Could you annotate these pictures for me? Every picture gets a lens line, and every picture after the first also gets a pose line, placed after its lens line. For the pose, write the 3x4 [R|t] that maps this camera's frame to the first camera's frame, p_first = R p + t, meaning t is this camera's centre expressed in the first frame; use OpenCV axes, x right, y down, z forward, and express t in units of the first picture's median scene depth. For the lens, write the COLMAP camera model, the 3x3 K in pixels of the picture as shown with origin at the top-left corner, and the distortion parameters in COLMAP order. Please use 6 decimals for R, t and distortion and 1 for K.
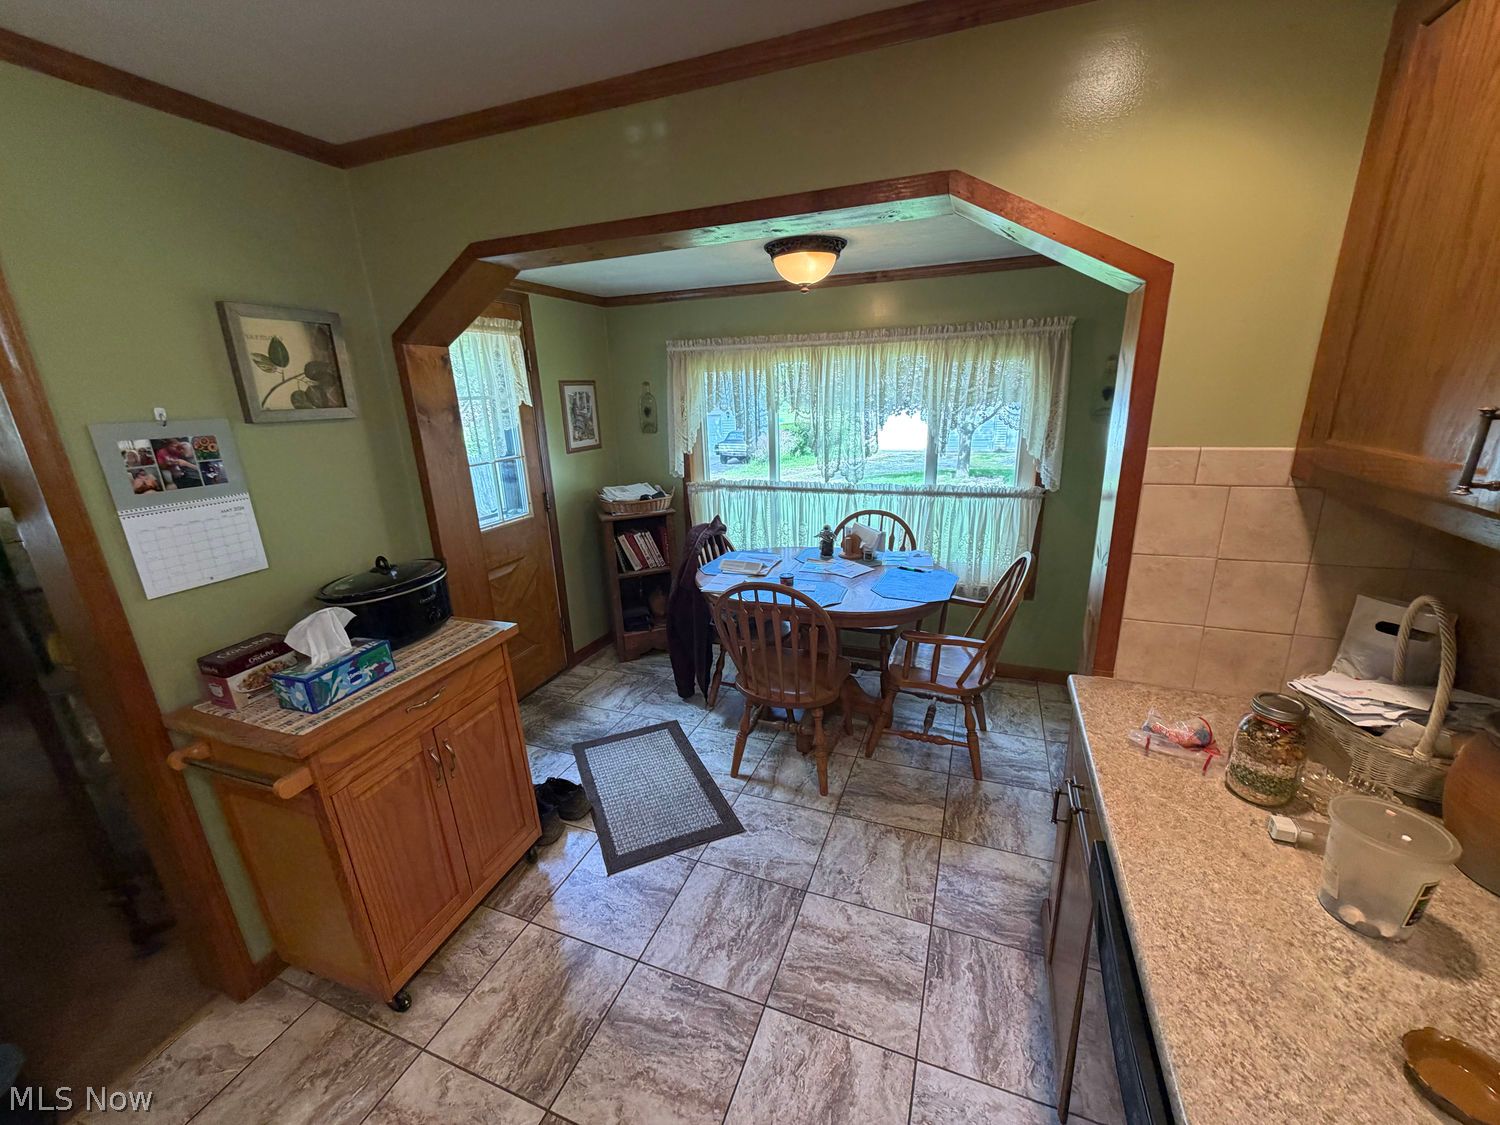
lens RADIAL K [[596.1, 0, 753.2], [0, 596.1, 561.3], [0, 0, 1]] dist [0.000810, -0.000058]
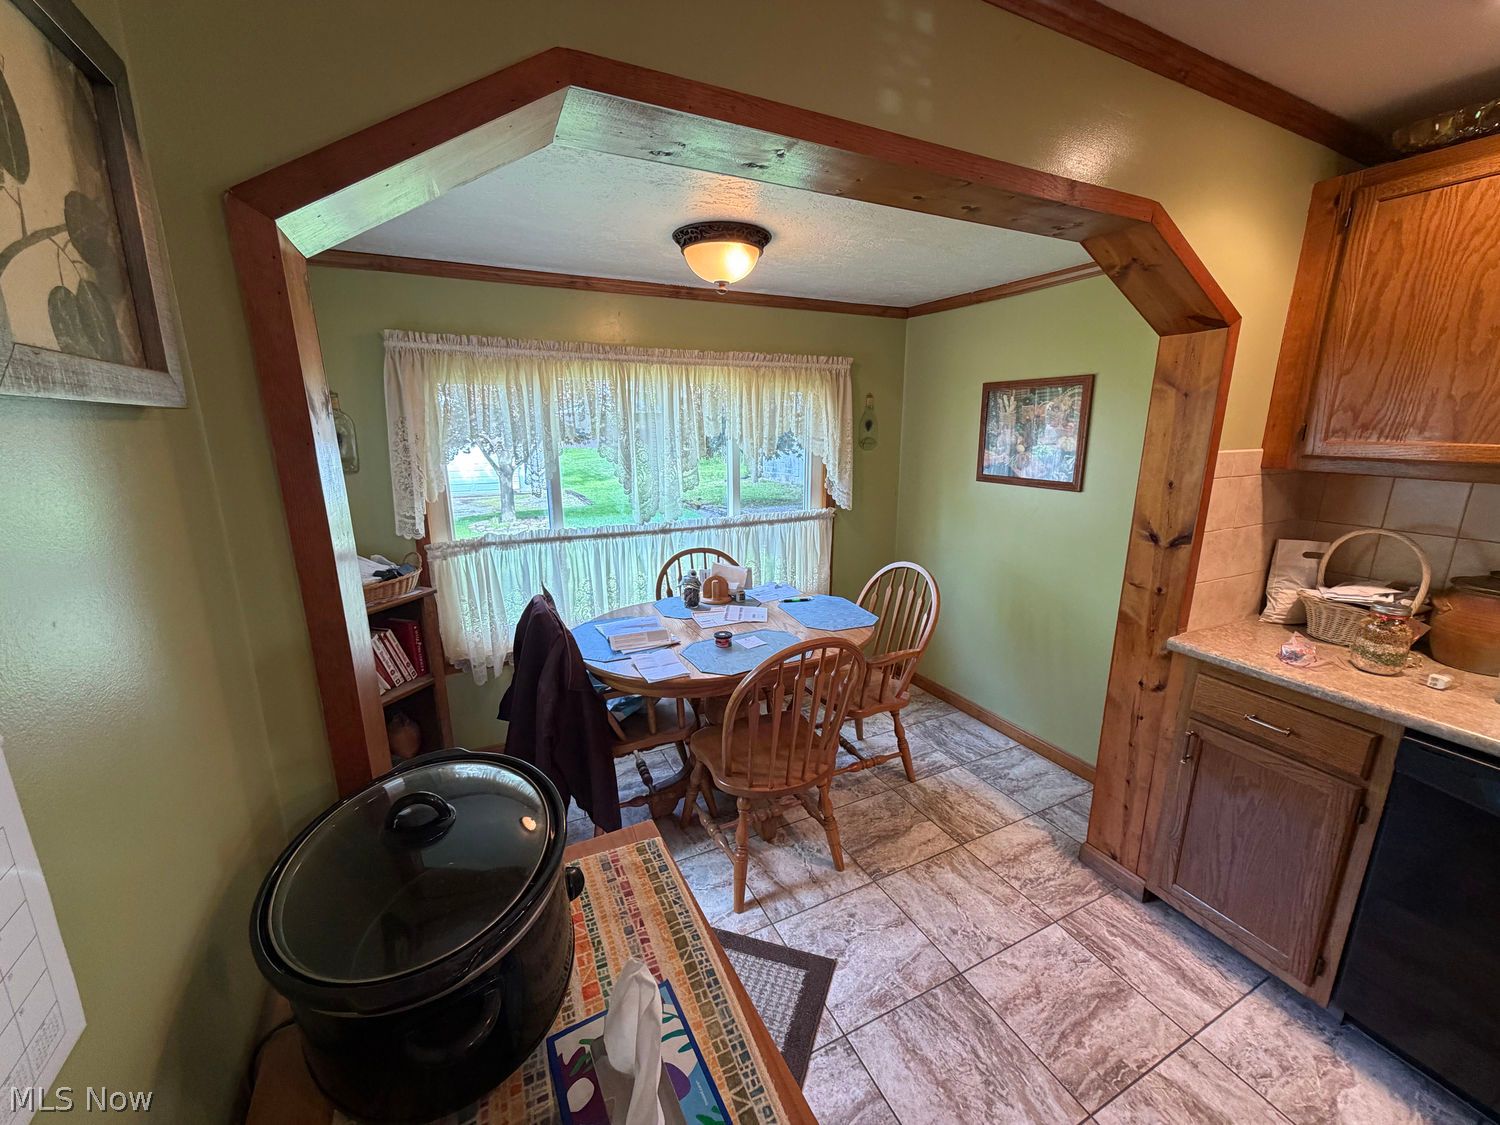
lens RADIAL K [[596.1, 0, 757.5], [0, 596.1, 561.2], [0, 0, 1]] dist [0.000810, -0.000058]
pose [[0.676205, -0.137859, 0.723700, -0.526288], [0.188923, 0.981936, 0.010526, -0.079844], [-0.712078, 0.129605, 0.690034, 0.429335]]
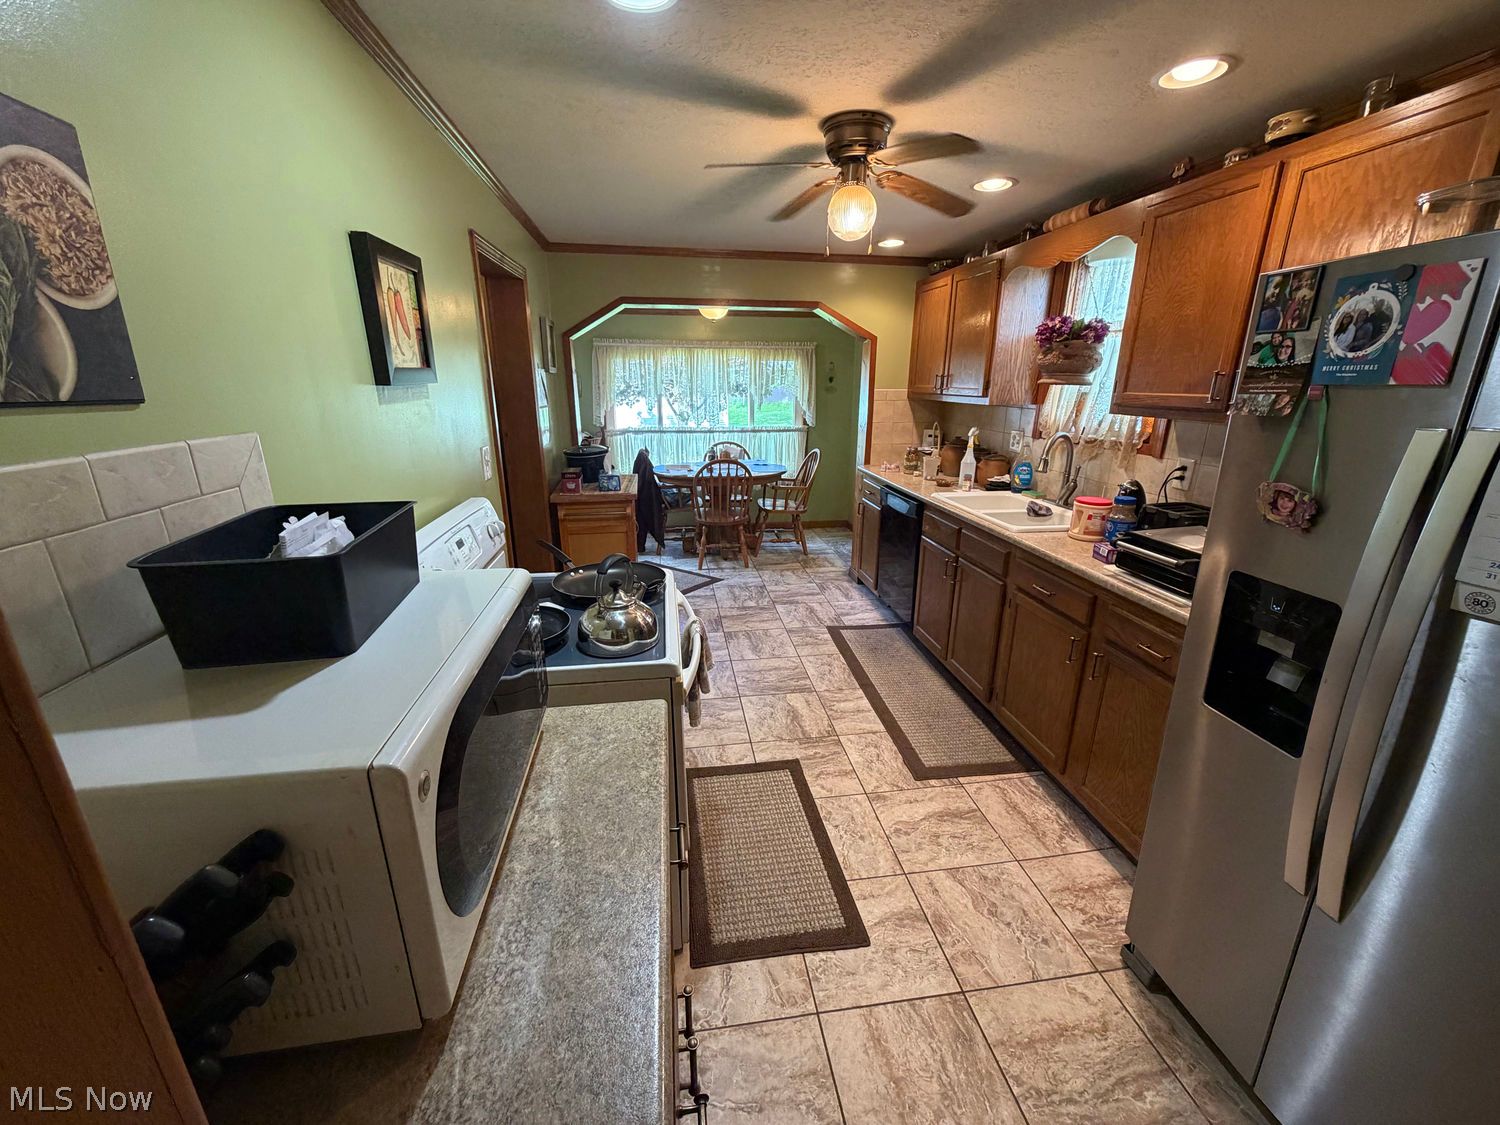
lens RADIAL K [[596.1, 0, 755.7], [0, 596.1, 557.7], [0, 0, 1]] dist [0.000810, -0.000058]
pose [[0.868464, -0.106801, 0.484112, -0.849132], [0.107252, 0.993869, 0.026858, 0.303786], [-0.484012, 0.028597, 0.874594, -0.819434]]
